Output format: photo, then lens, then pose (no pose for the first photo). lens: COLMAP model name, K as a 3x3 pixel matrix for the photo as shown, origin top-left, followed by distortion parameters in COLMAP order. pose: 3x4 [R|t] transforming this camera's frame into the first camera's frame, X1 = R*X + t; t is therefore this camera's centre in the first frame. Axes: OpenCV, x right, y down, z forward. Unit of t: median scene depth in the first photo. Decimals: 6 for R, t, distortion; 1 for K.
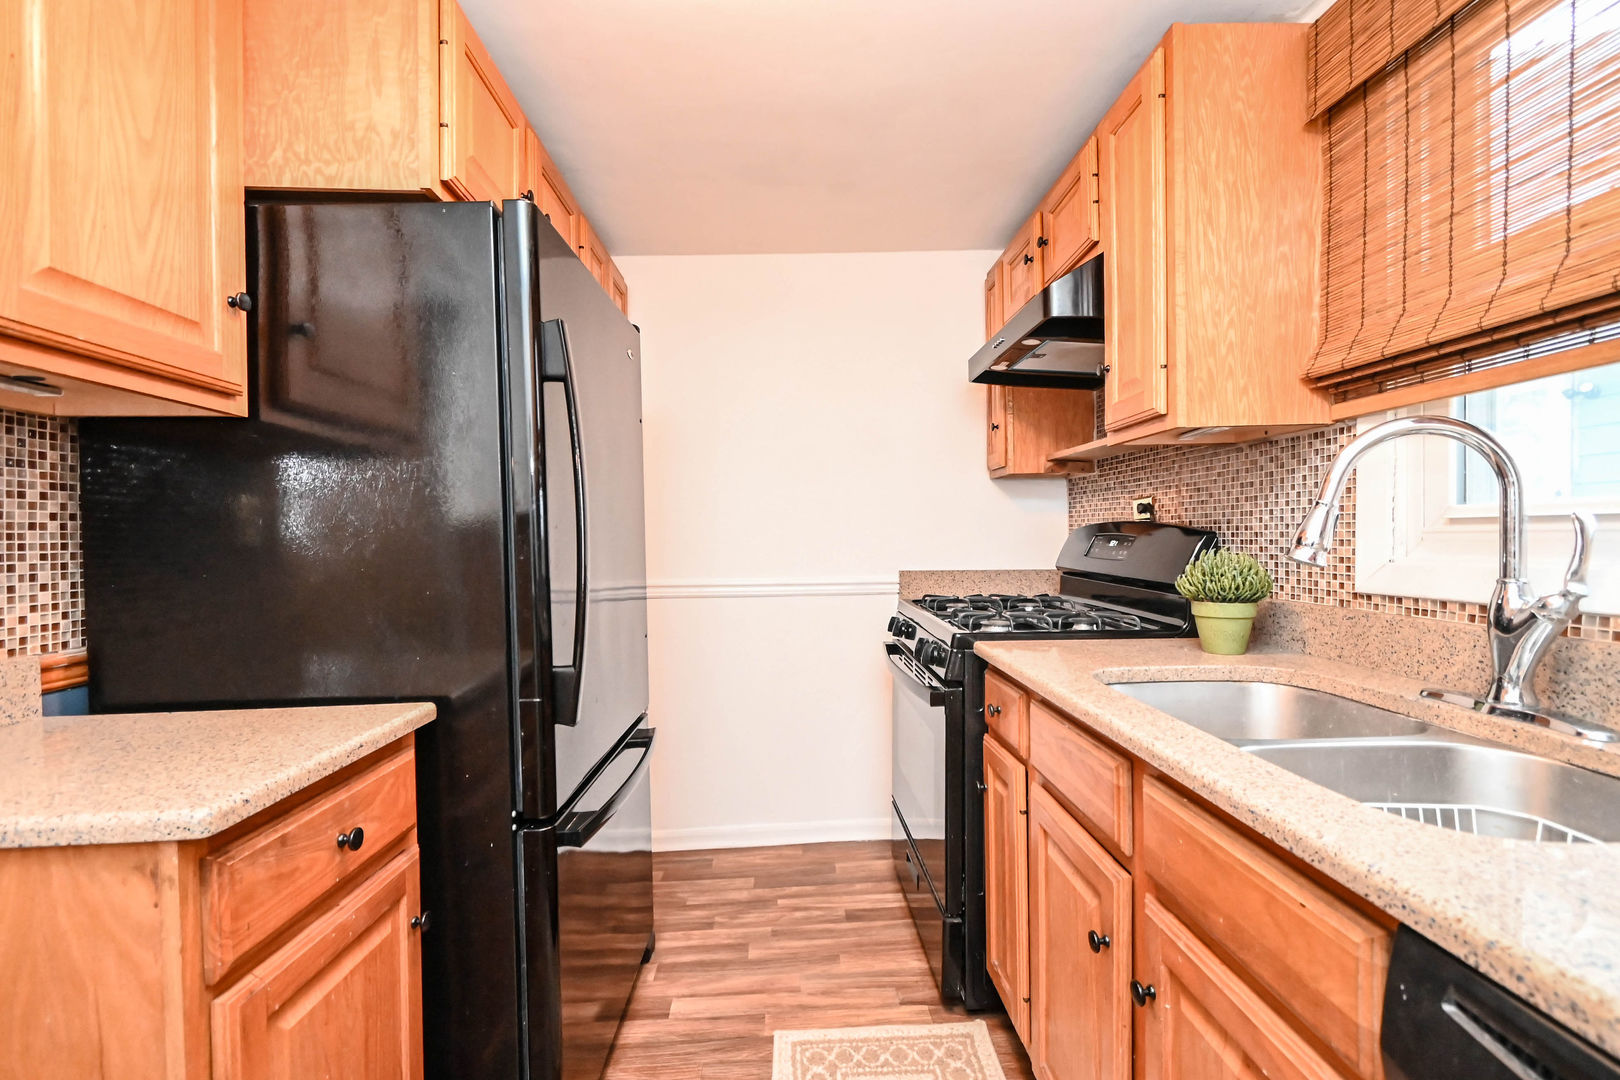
lens RADIAL K [[713.0, 0, 810.3], [0, 713.0, 546.1], [0, 0, 1]] dist [0.008405, -0.004405]
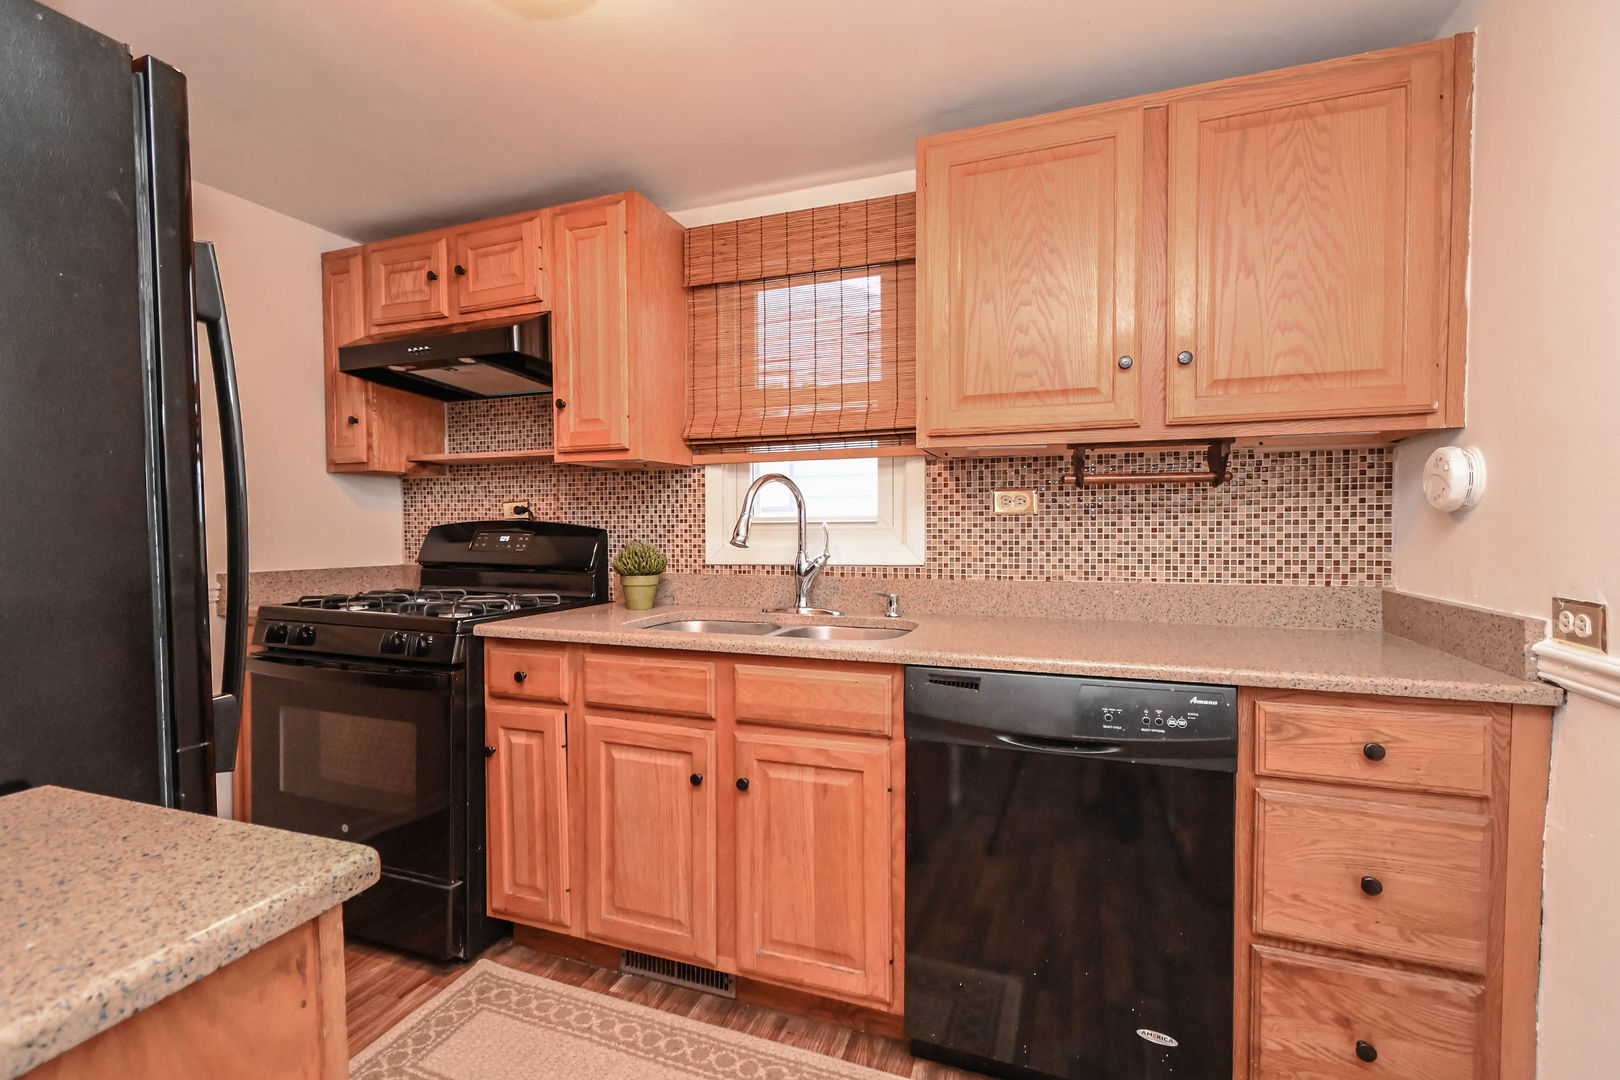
lens RADIAL K [[713.0, 0, 803.5], [0, 713.0, 542.2], [0, 0, 1]] dist [0.008405, -0.004405]
pose [[0.379174, -0.007443, 0.925295, -0.668534], [0.013454, 0.999906, 0.002530, 0.007878], [-0.925228, 0.011489, 0.379239, 0.101719]]
